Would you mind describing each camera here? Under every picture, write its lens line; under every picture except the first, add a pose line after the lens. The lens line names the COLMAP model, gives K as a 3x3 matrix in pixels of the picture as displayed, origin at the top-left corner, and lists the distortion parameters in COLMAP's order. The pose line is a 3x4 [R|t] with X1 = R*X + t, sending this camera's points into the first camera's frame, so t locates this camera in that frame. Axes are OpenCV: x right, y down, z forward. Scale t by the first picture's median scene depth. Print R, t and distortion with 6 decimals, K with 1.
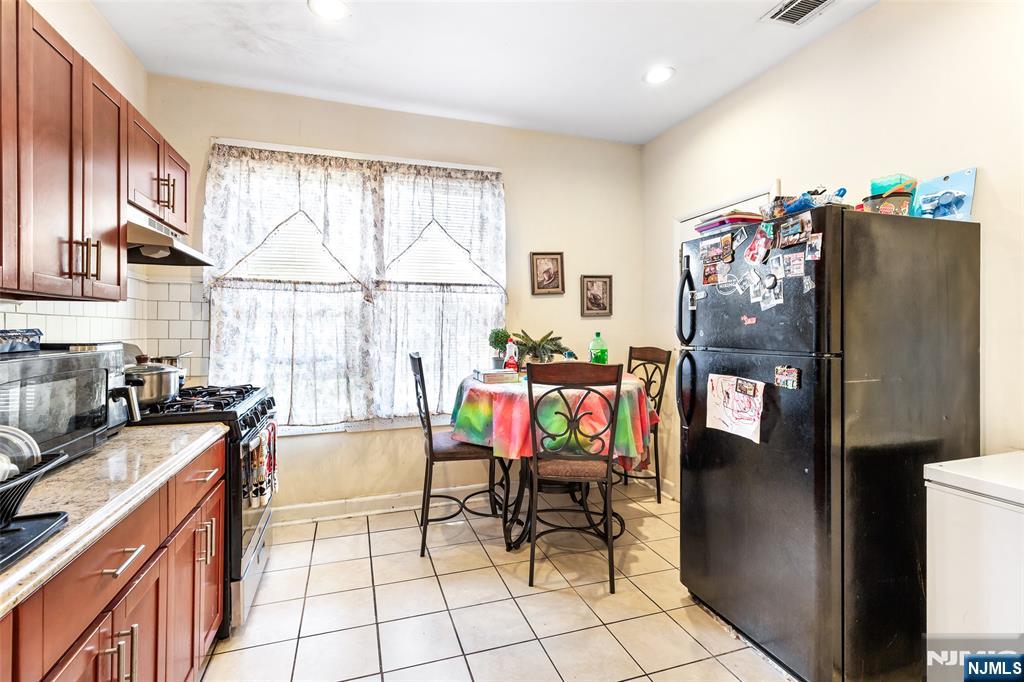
lens RADIAL K [[464.5, 0, 510.2], [0, 464.5, 331.0], [0, 0, 1]] dist [0.000204, 0.001120]
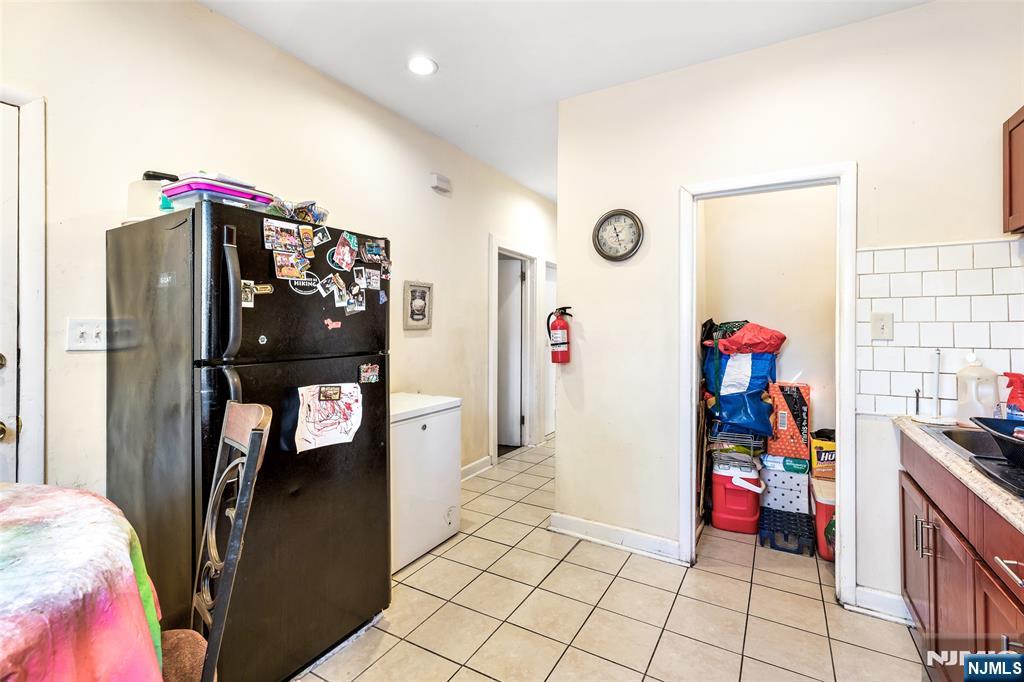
lens RADIAL K [[464.5, 0, 513.1], [0, 464.5, 330.0], [0, 0, 1]] dist [0.000204, 0.001120]
pose [[-0.665696, -0.006737, 0.746193, -0.488551], [0.002713, 0.999931, 0.011448, -0.021410], [-0.746218, 0.009645, -0.665631, 1.404301]]
